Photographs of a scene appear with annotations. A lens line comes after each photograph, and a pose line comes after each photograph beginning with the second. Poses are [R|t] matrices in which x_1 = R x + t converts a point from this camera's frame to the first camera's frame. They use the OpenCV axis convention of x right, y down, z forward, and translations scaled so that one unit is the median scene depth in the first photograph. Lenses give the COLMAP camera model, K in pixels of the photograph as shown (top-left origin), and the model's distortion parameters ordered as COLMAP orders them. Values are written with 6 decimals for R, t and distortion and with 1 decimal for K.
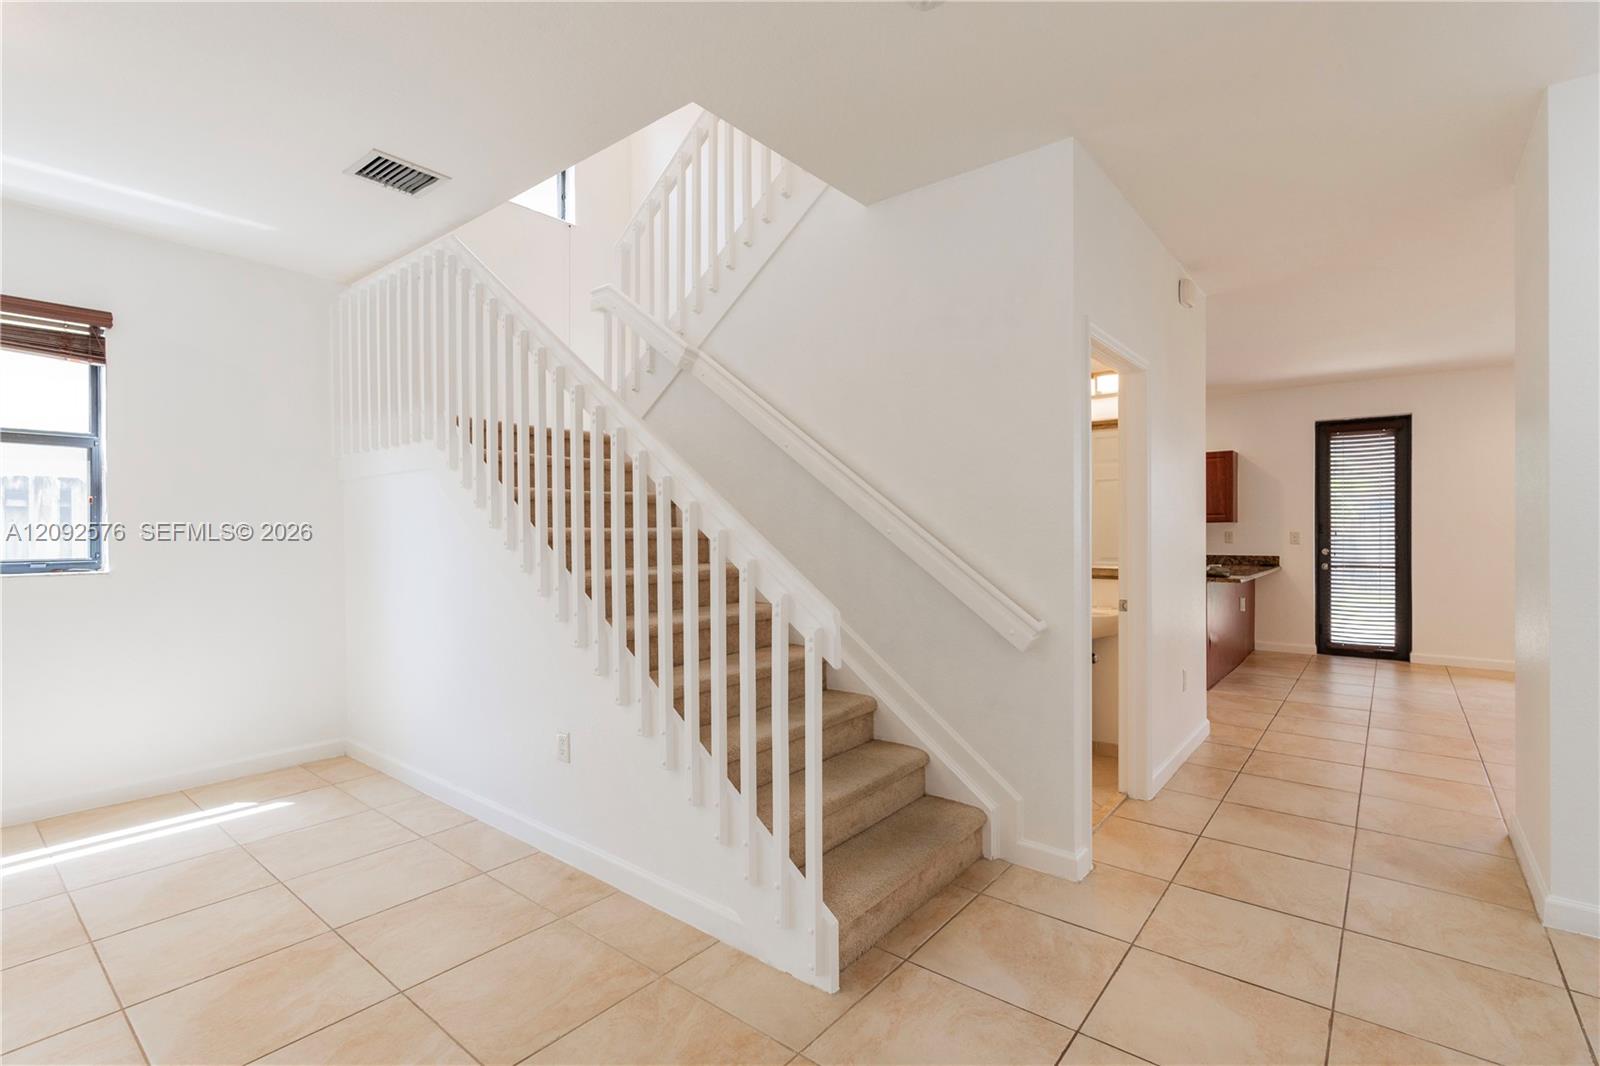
lens RADIAL K [[746.3, 0, 820.7], [0, 746.3, 541.1], [0, 0, 1]] dist [-0.007440, 0.000751]
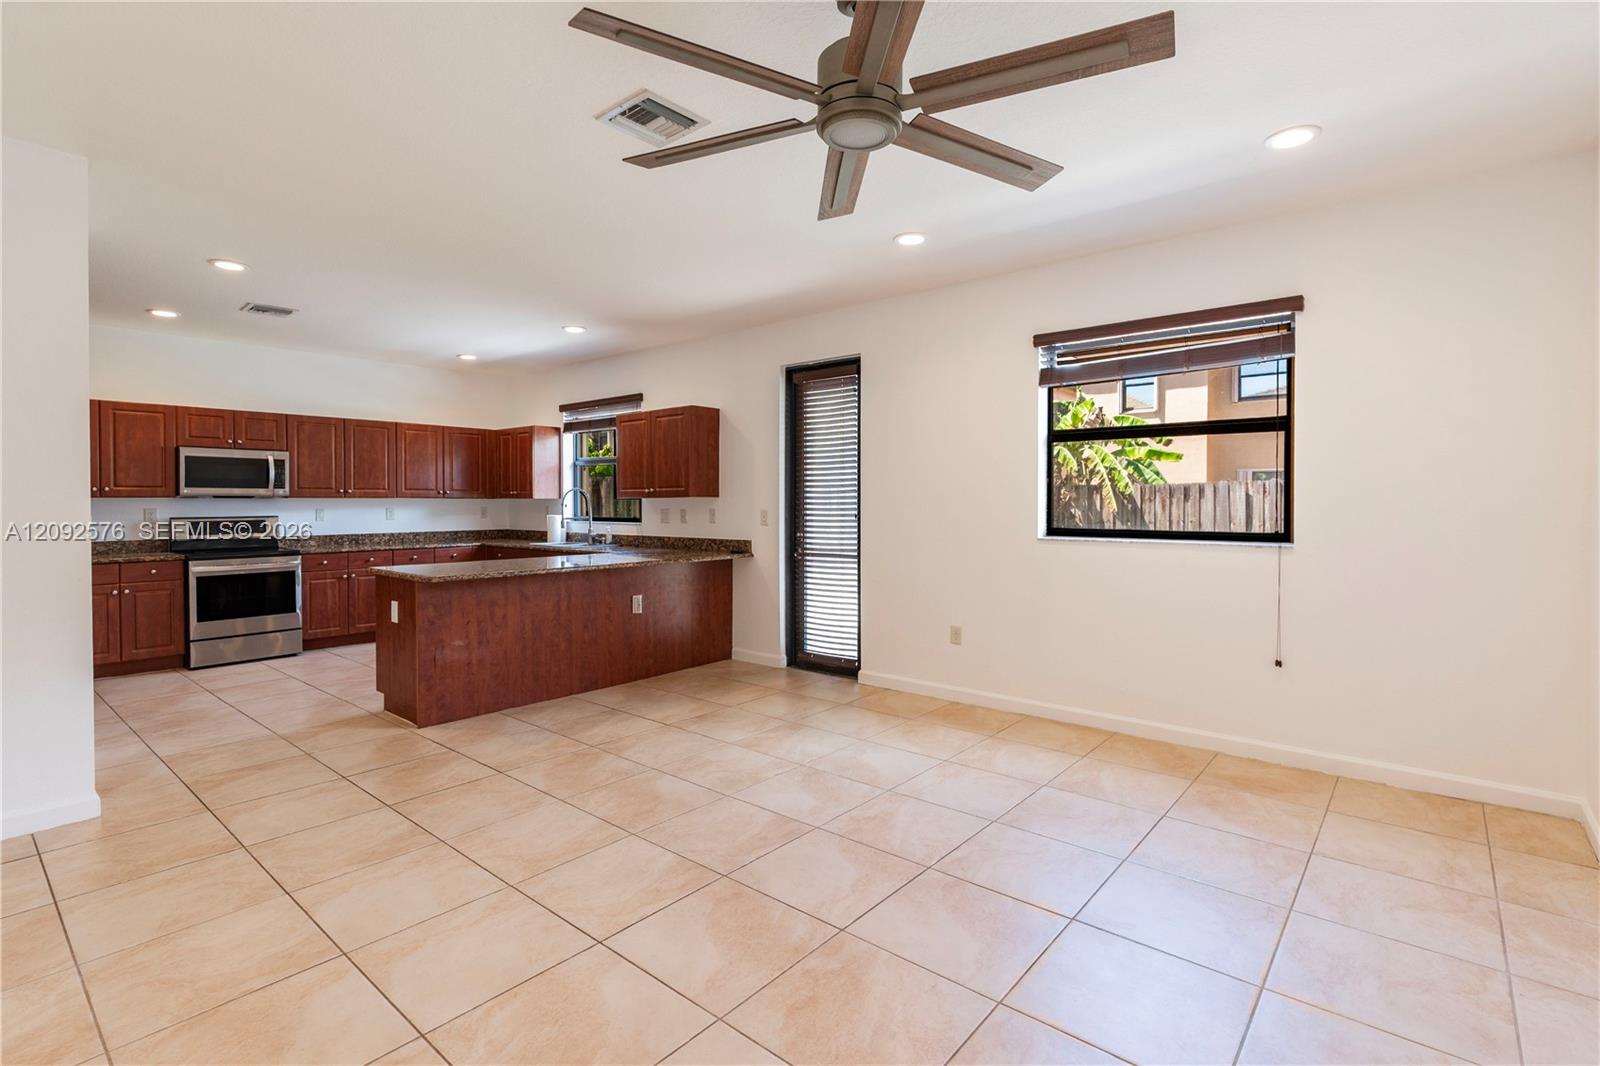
lens RADIAL K [[746.3, 0, 805.6], [0, 746.3, 518.0], [0, 0, 1]] dist [-0.007440, 0.000751]
pose [[0.998587, 0.006802, -0.052707, 0.727940], [-0.006073, 0.999884, 0.013986, -0.015084], [0.052796, -0.013646, 0.998512, 0.222460]]
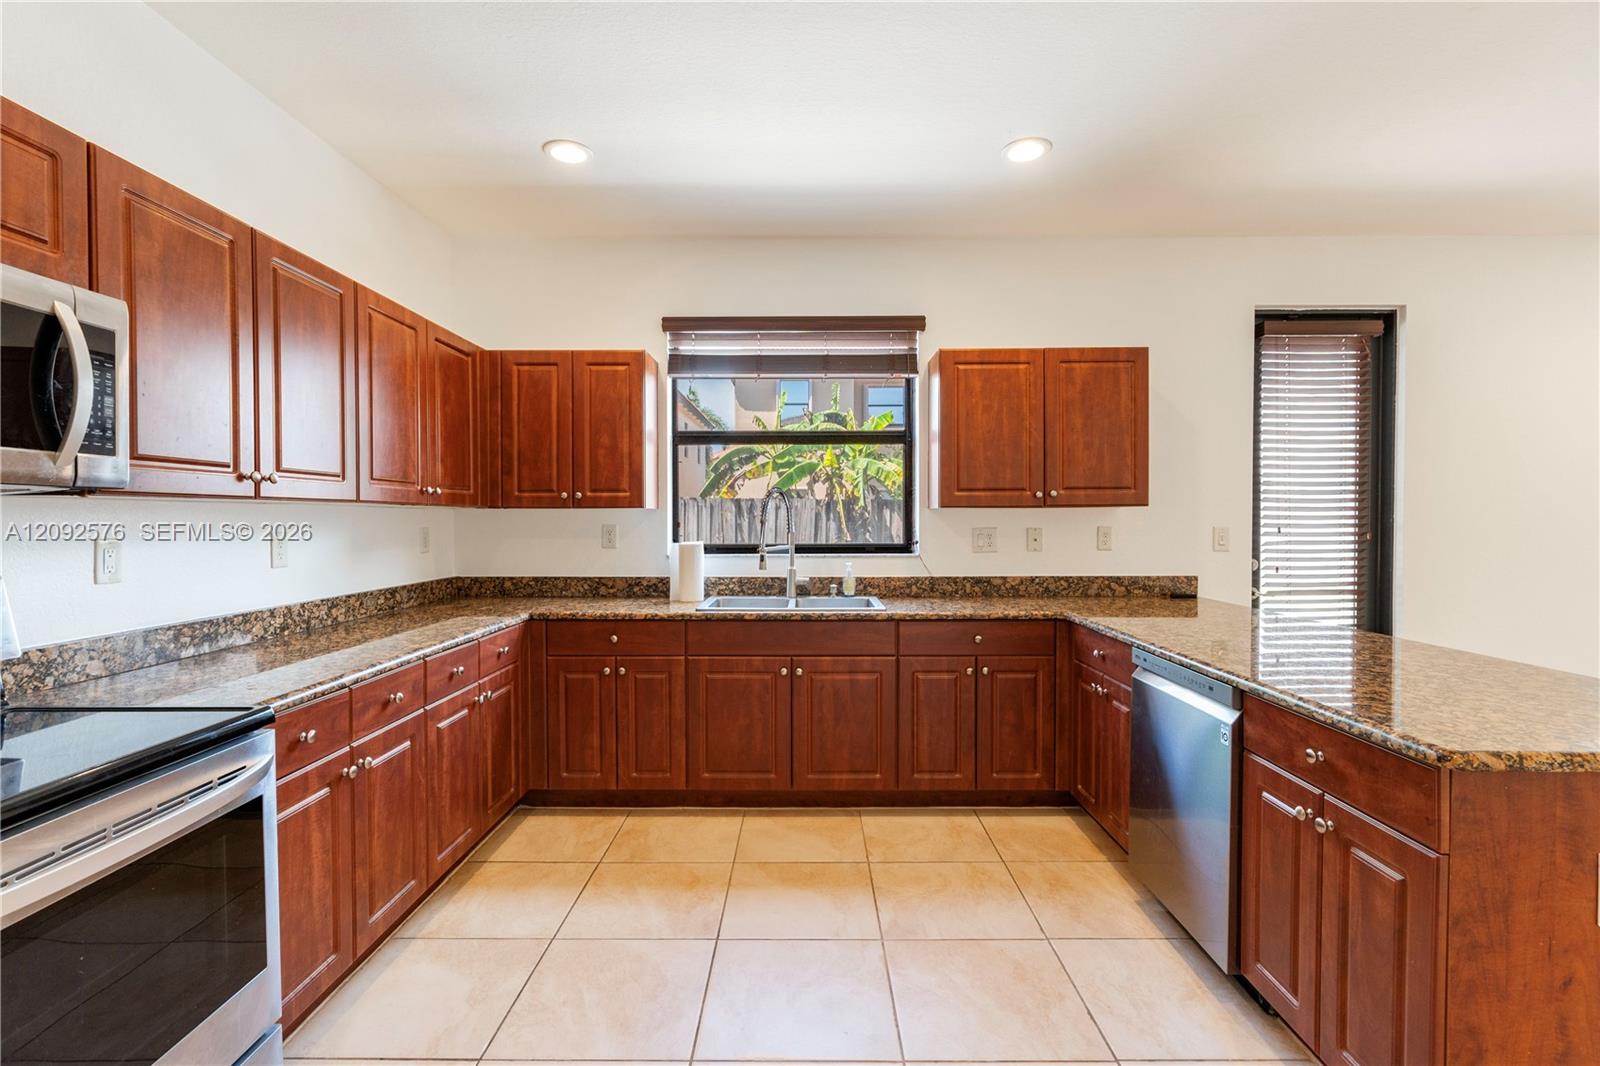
lens RADIAL K [[746.3, 0, 795.5], [0, 746.3, 537.1], [0, 0, 1]] dist [-0.007440, 0.000751]
pose [[0.807137, -0.010686, 0.590268, 0.113129], [0.001852, 0.999877, 0.015569, -0.014093], [-0.590361, -0.011473, 0.807057, 0.772395]]
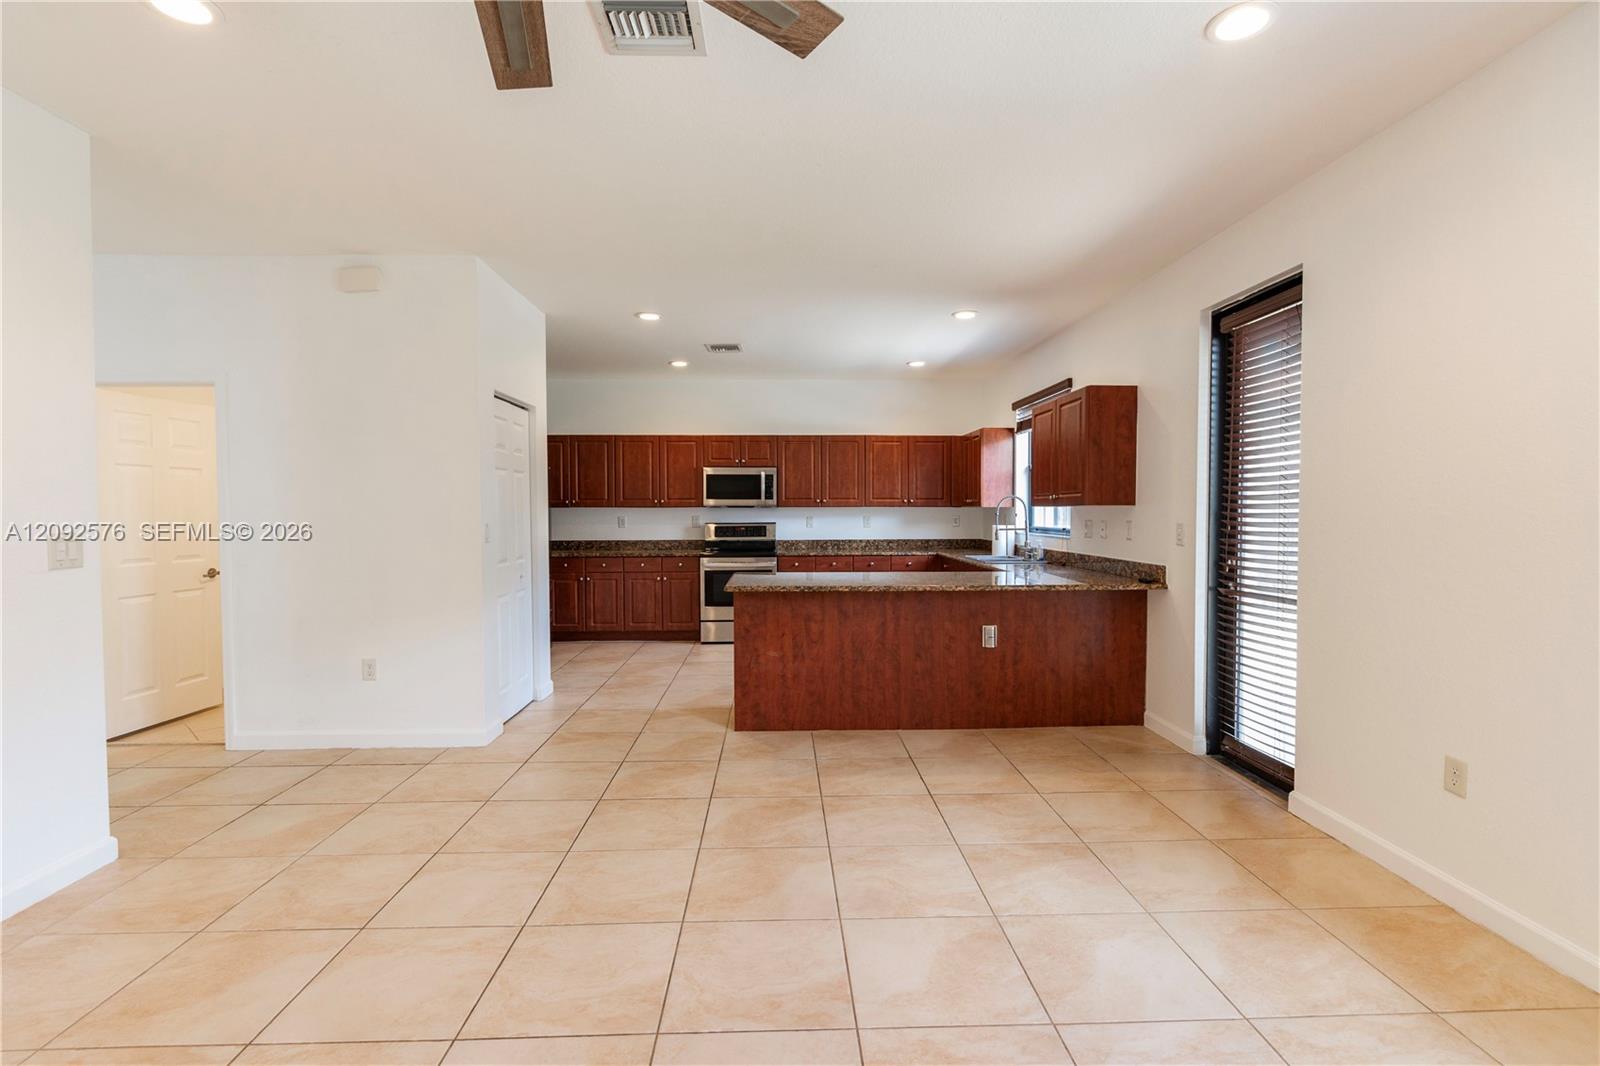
lens RADIAL K [[746.3, 0, 811.3], [0, 746.3, 535.0], [0, 0, 1]] dist [-0.007440, 0.000751]
pose [[0.633456, 0.032599, -0.773092, 0.895077], [-0.009110, 0.999357, 0.034675, -0.020608], [0.773725, -0.014922, 0.633346, 0.449490]]
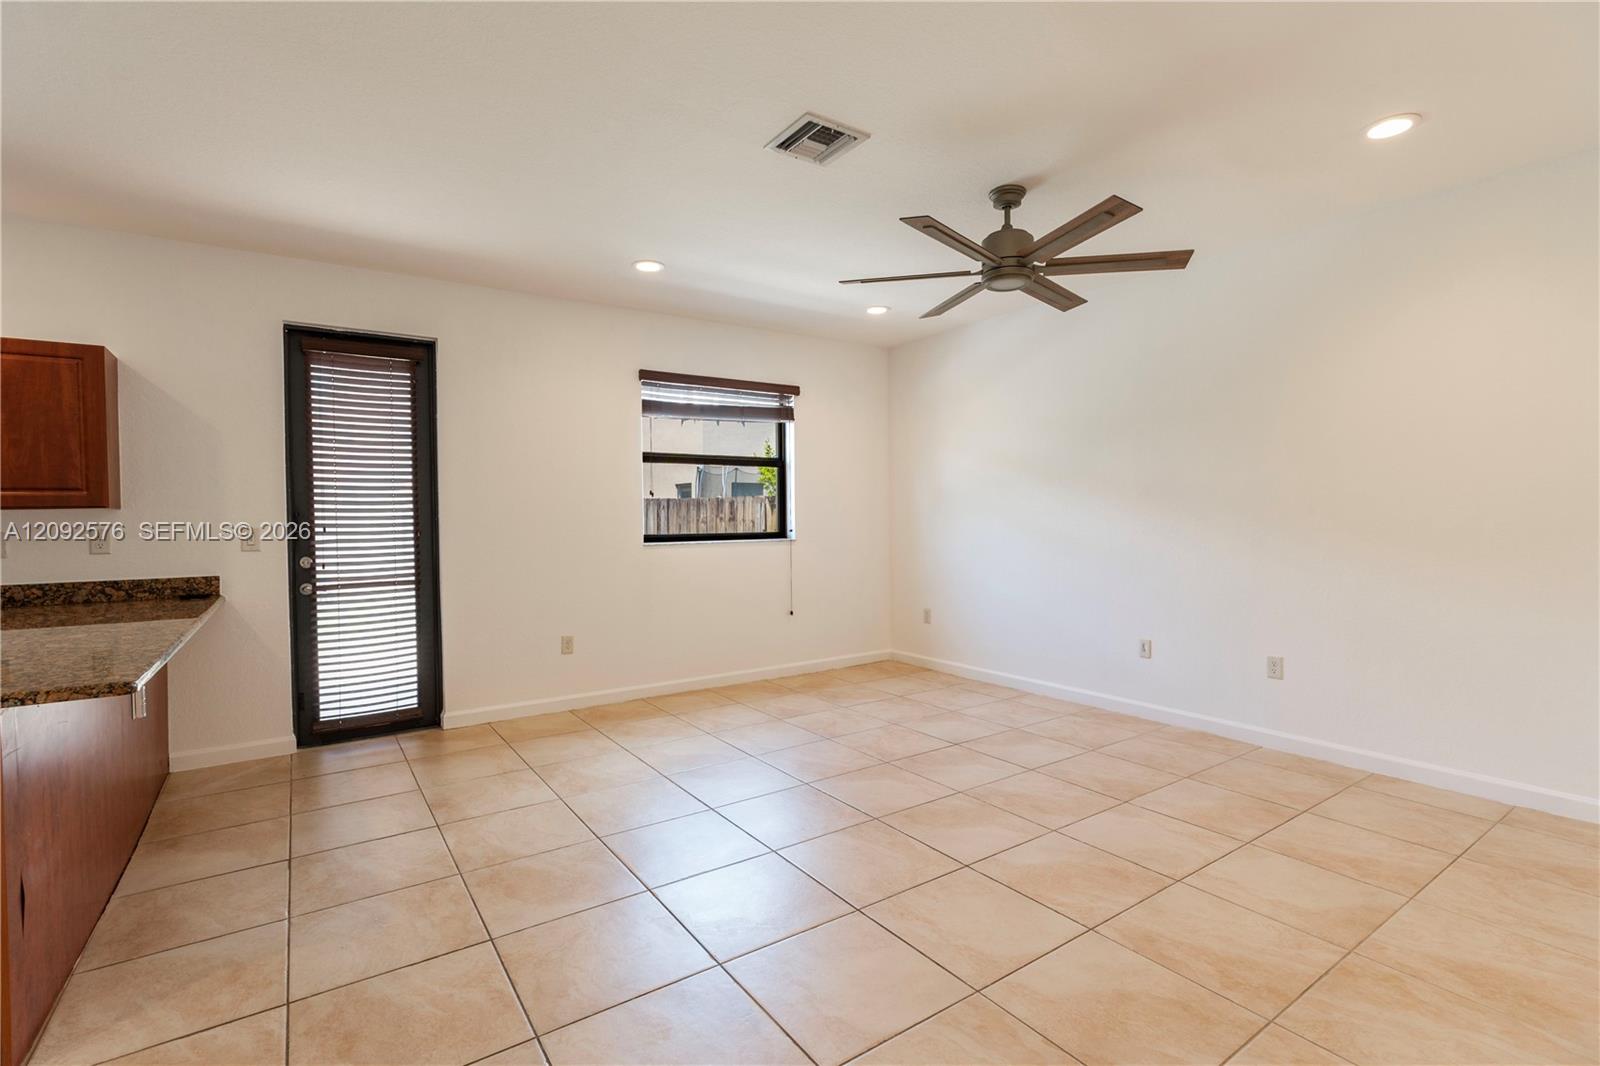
lens RADIAL K [[746.3, 0, 798.1], [0, 746.3, 535.7], [0, 0, 1]] dist [-0.007440, 0.000751]
pose [[0.311694, -0.022634, 0.949913, 0.264106], [0.016914, 0.999690, 0.018270, -0.009966], [-0.950032, 0.010373, 0.311980, 0.475830]]
